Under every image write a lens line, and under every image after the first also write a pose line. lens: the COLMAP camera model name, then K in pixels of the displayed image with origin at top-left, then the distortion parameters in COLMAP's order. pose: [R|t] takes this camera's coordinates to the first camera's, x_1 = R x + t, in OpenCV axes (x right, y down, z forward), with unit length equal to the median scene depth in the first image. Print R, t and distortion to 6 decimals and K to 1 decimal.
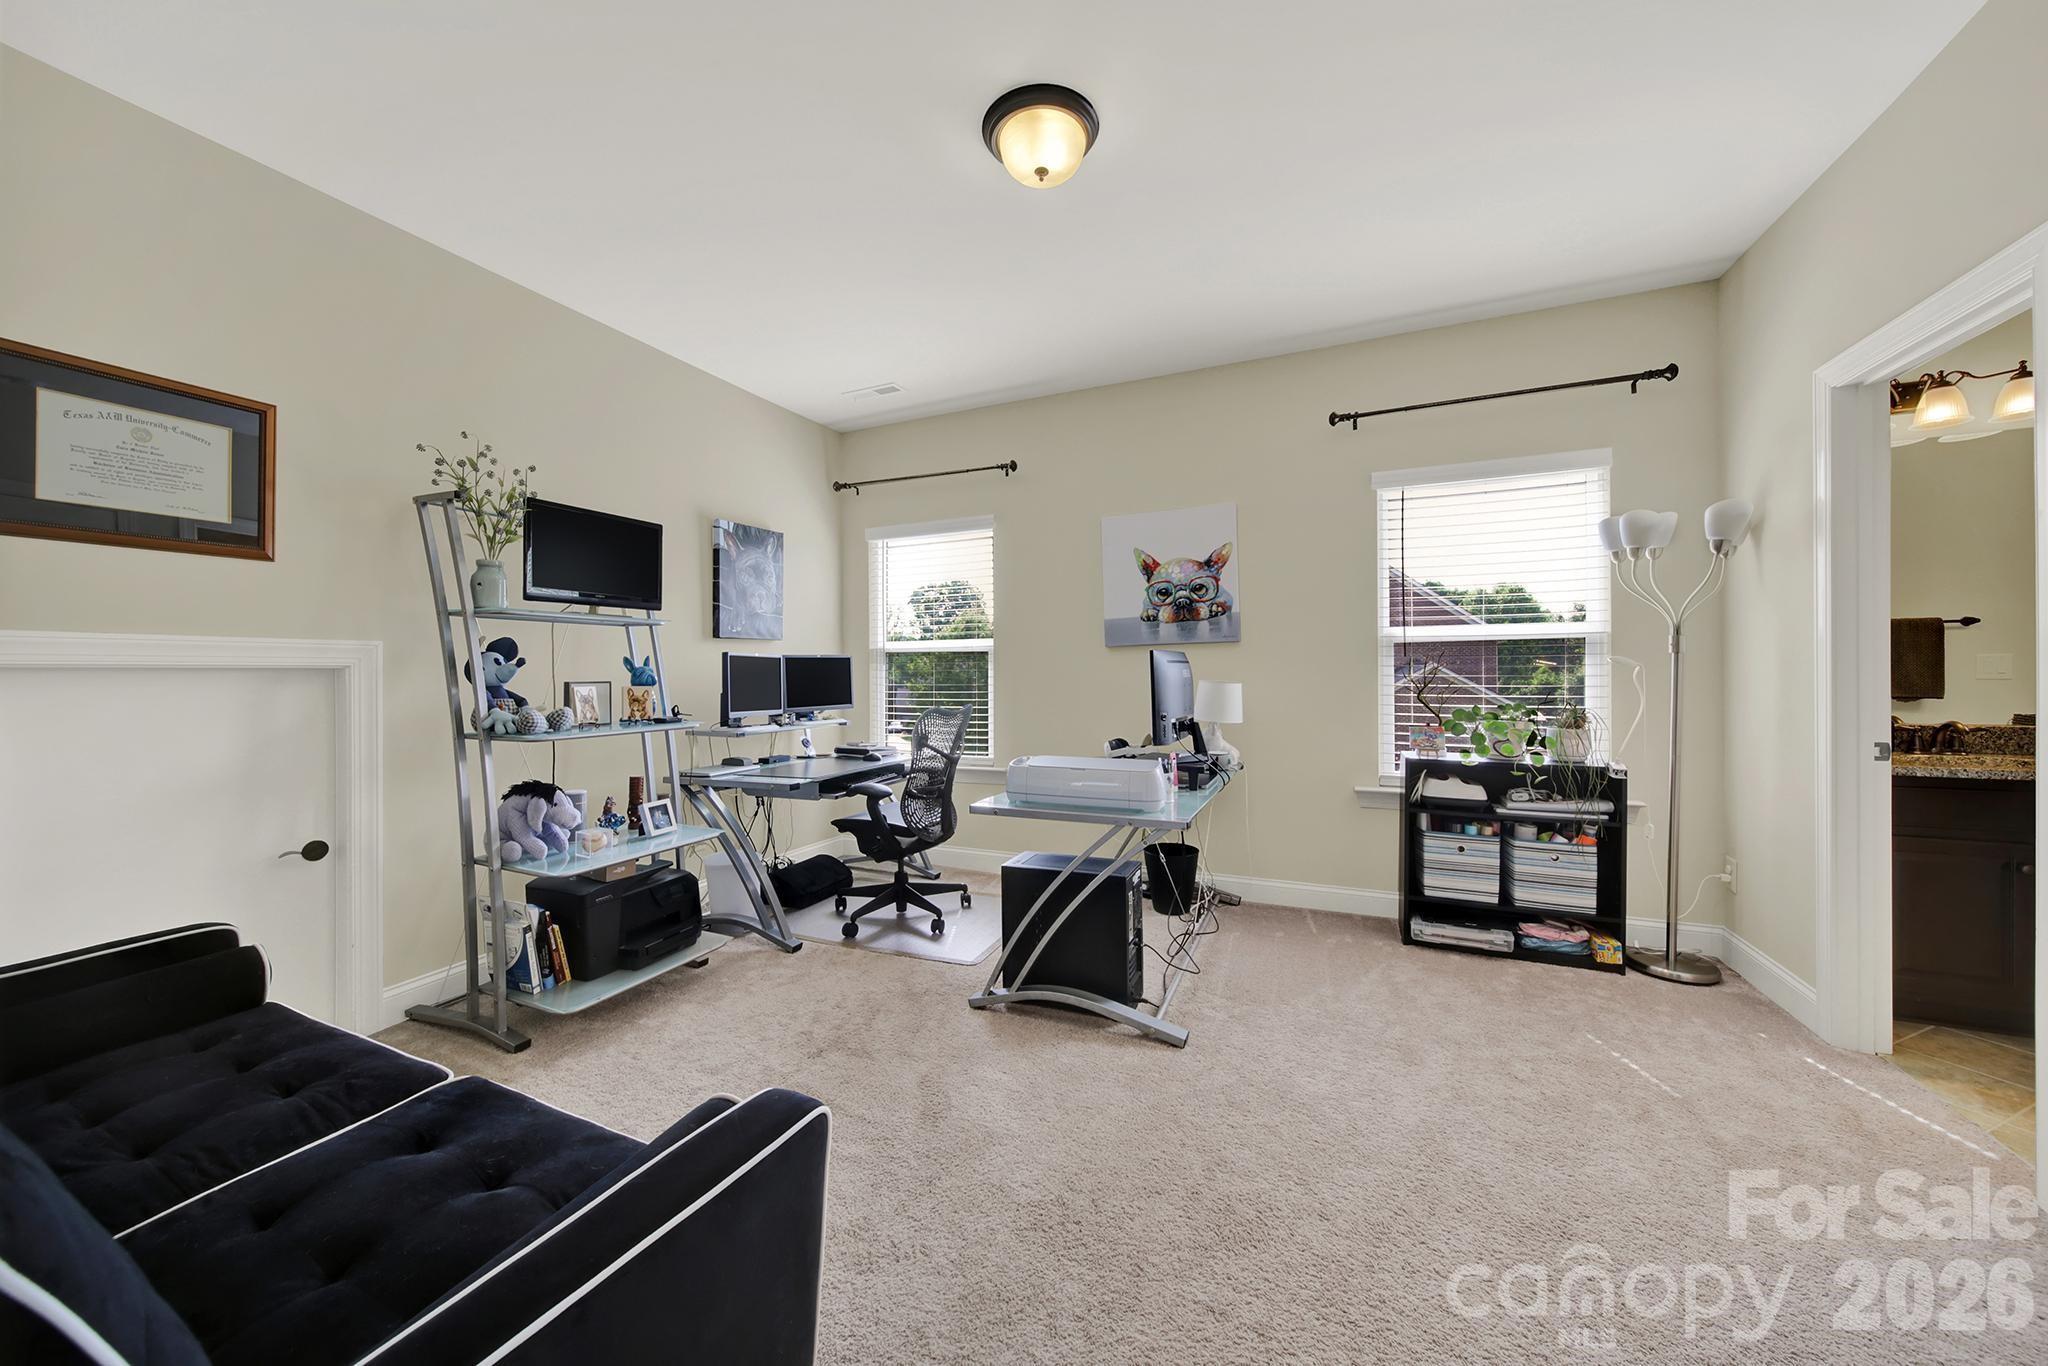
lens RADIAL K [[722.2, 0, 1035.4], [0, 722.2, 674.3], [0, 0, 1]] dist [0.001318, -0.000573]
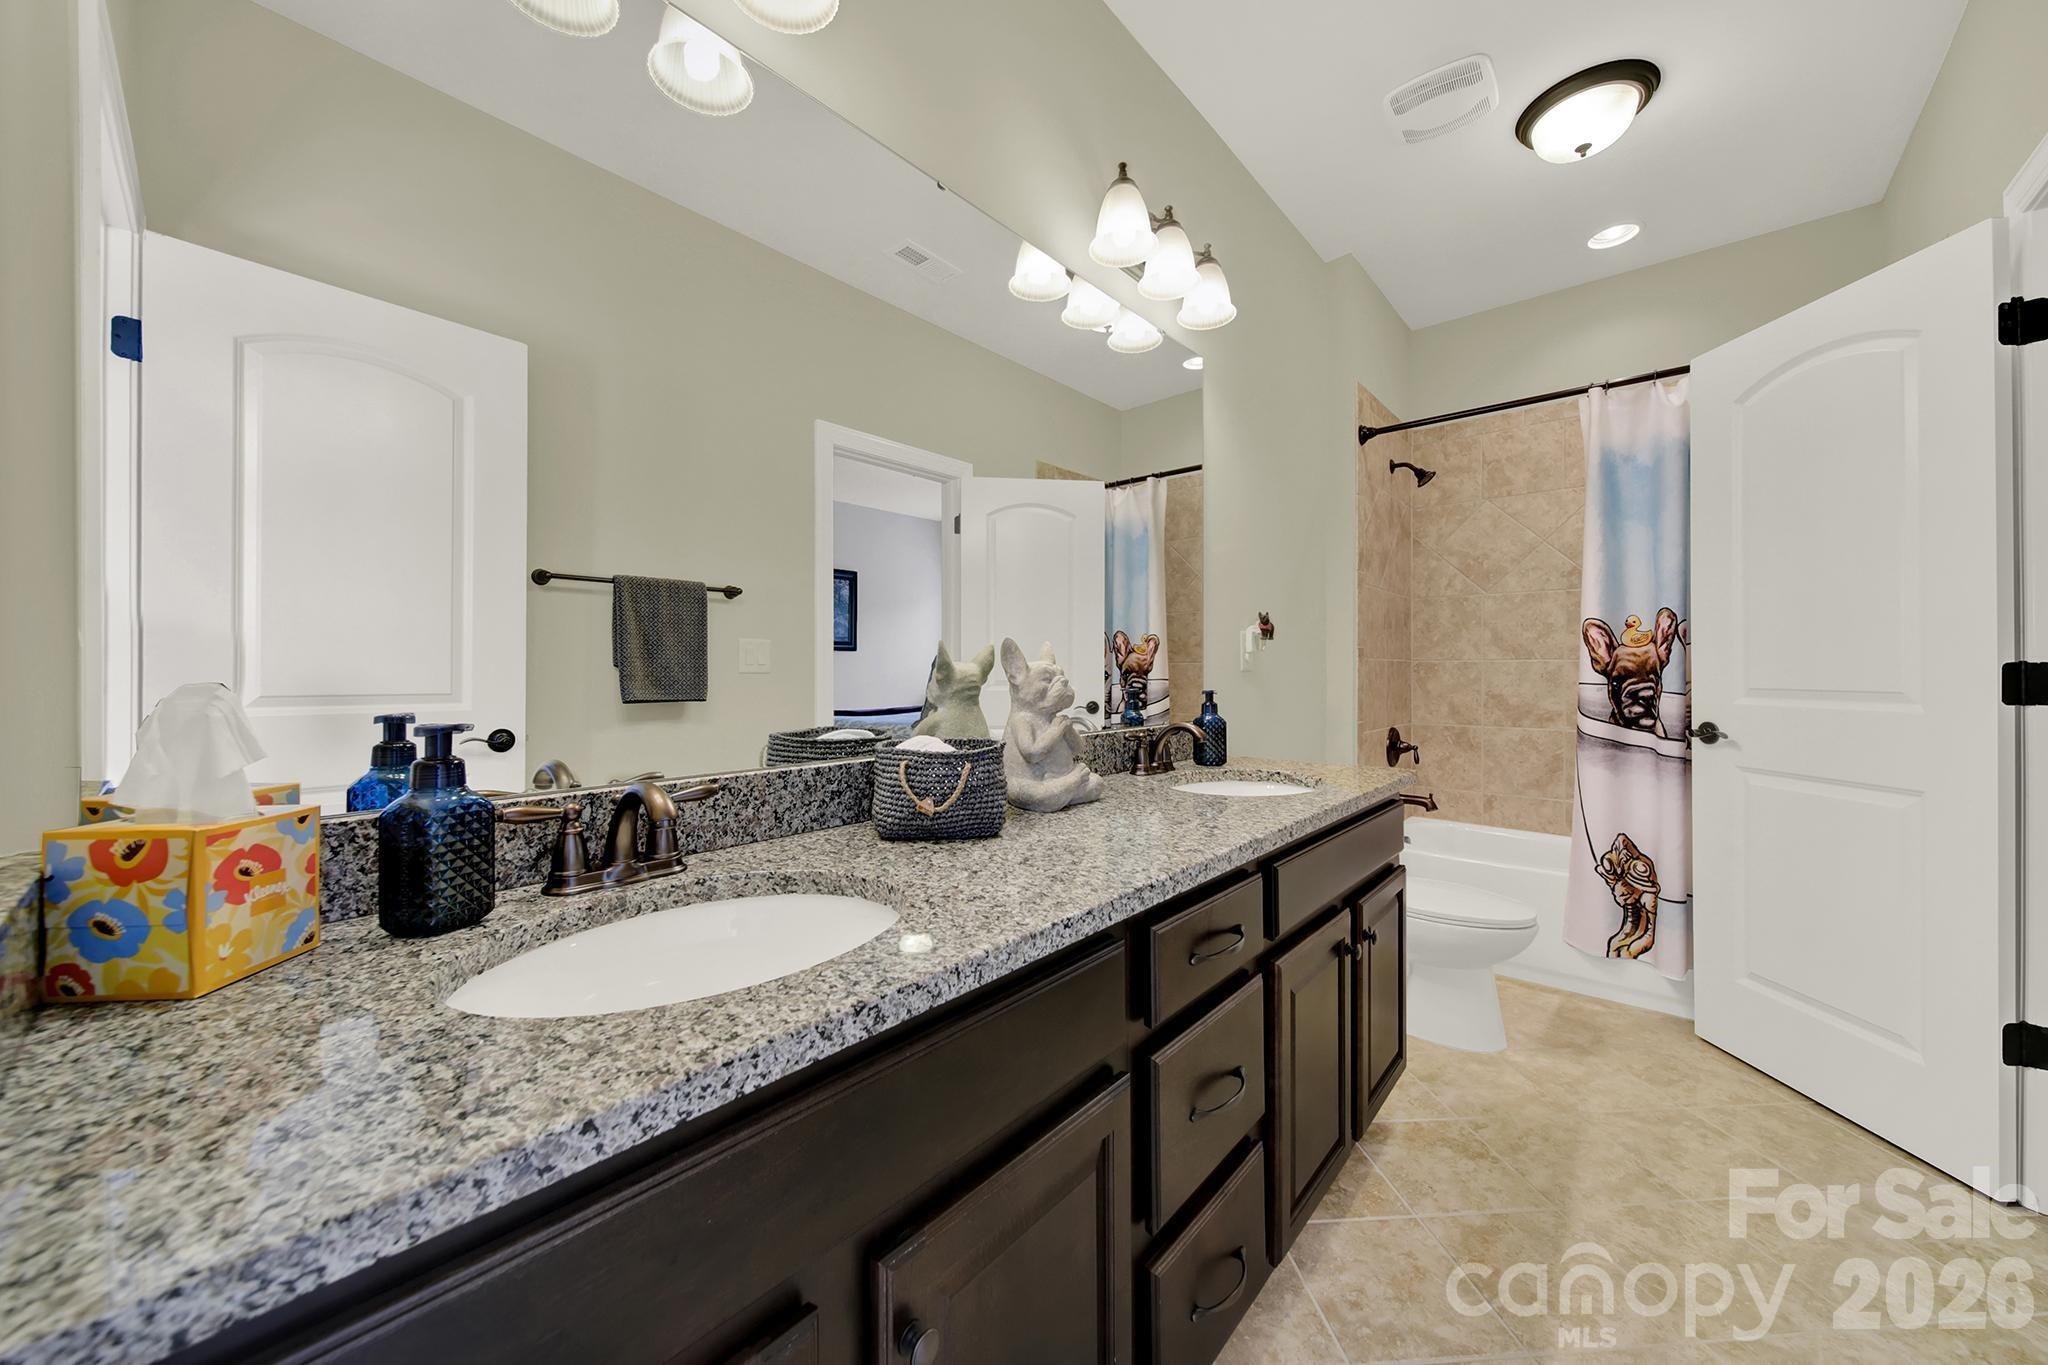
lens RADIAL K [[722.2, 0, 1010.9], [0, 722.2, 675.7], [0, 0, 1]] dist [0.001318, -0.000573]
pose [[0.319211, 0.001892, 0.947682, 0.688862], [0.008750, 0.999949, -0.004943, 0.011970], [-0.947643, 0.009870, 0.319178, 0.502685]]
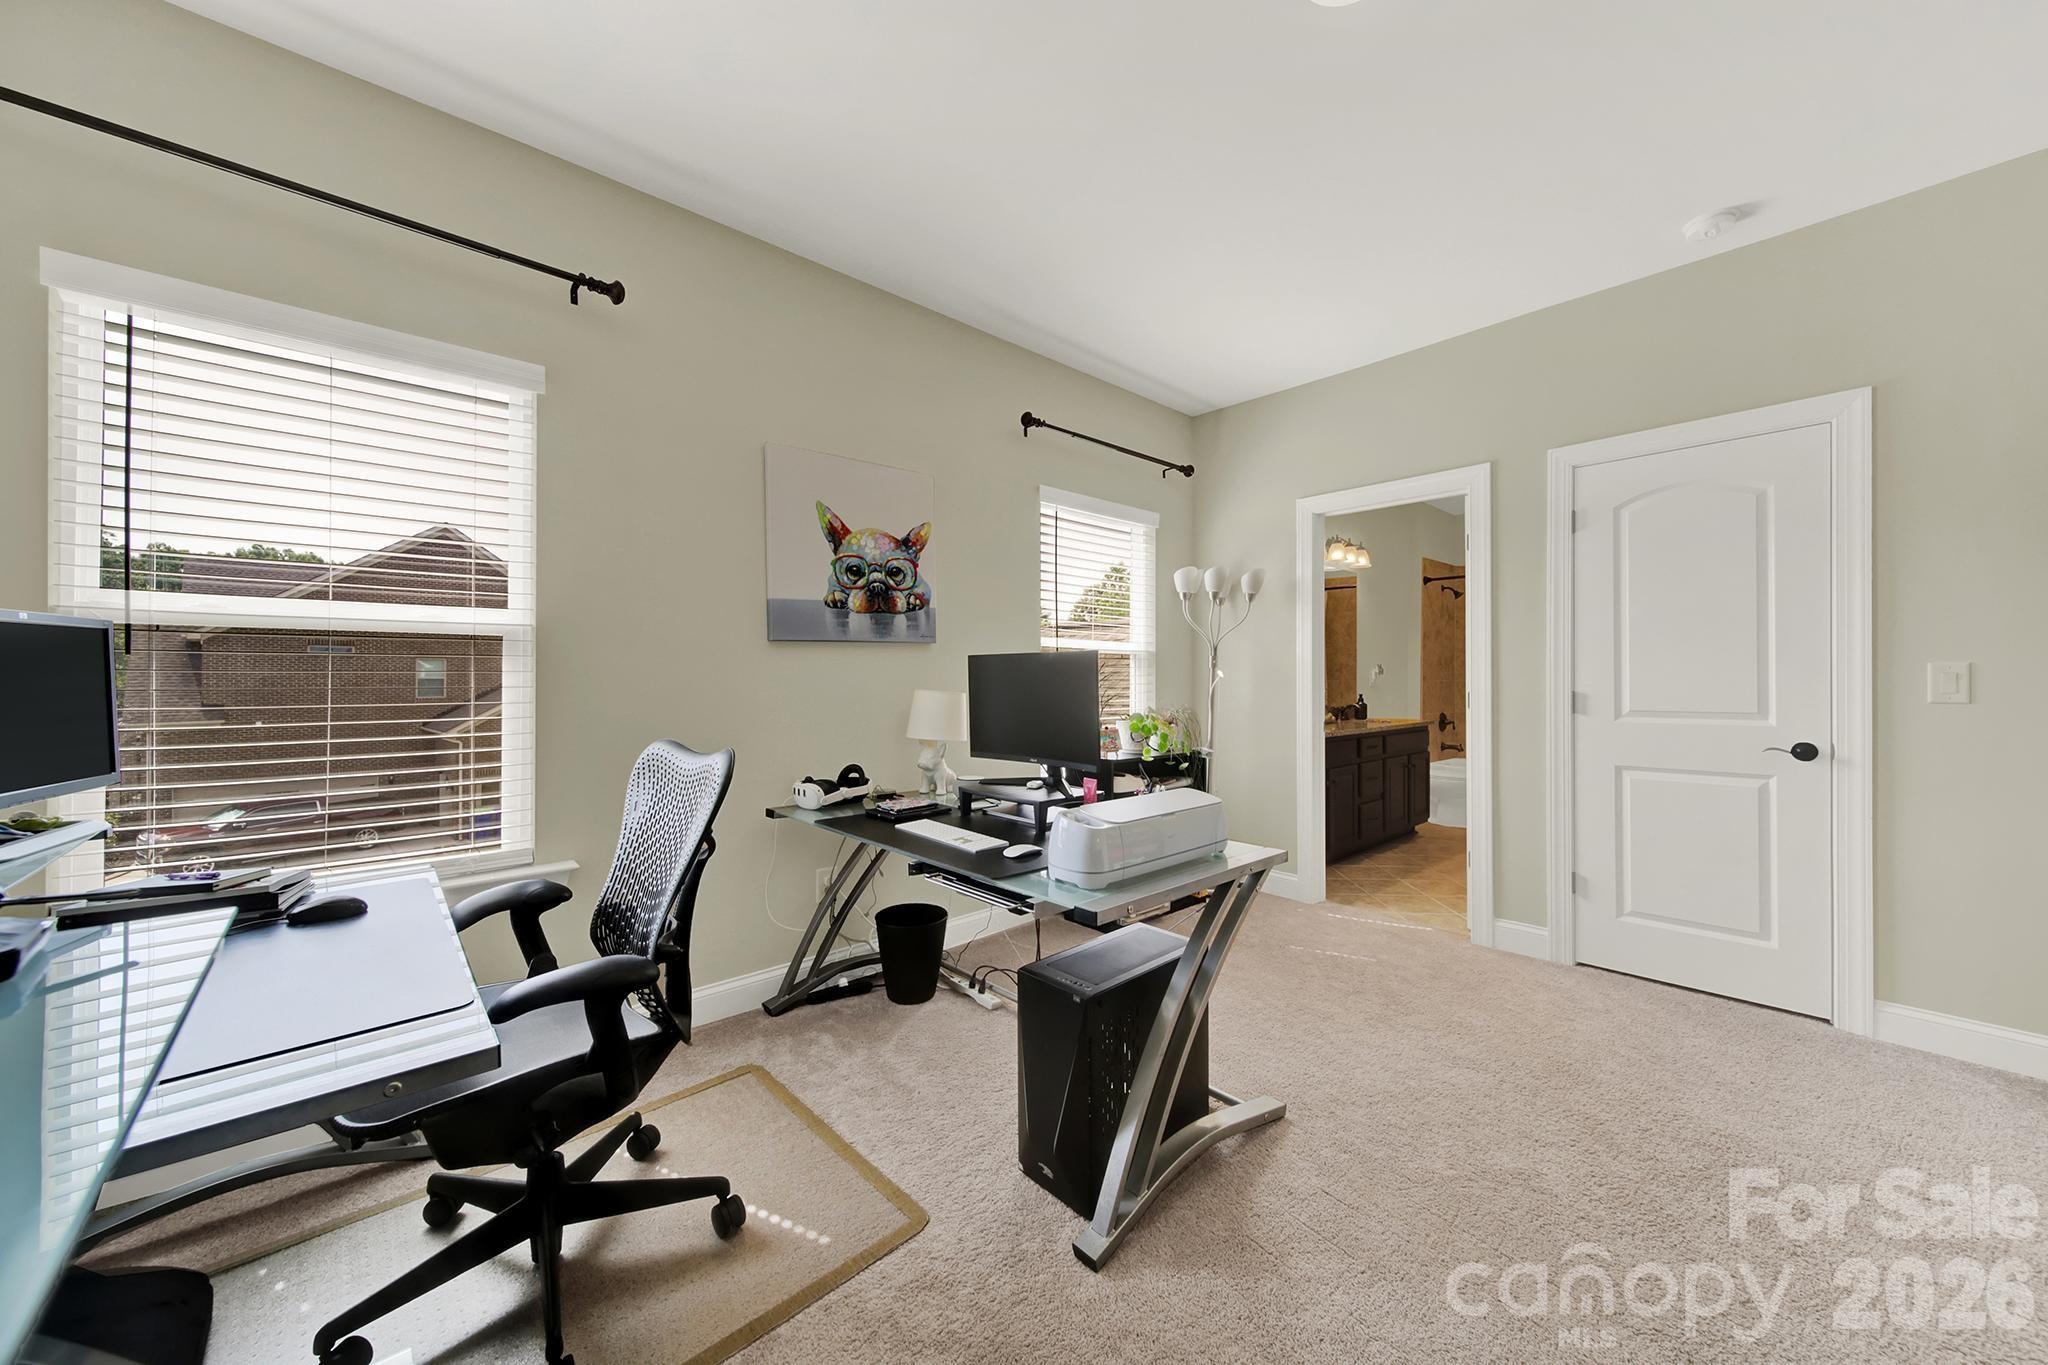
lens RADIAL K [[722.2, 0, 1024.6], [0, 722.2, 675.9], [0, 0, 1]] dist [0.001318, -0.000573]
pose [[0.413547, 0.006746, 0.910458, -0.425615], [-0.004682, 0.999975, -0.005283, -0.003717], [-0.910471, -0.002079, 0.413568, 0.549070]]
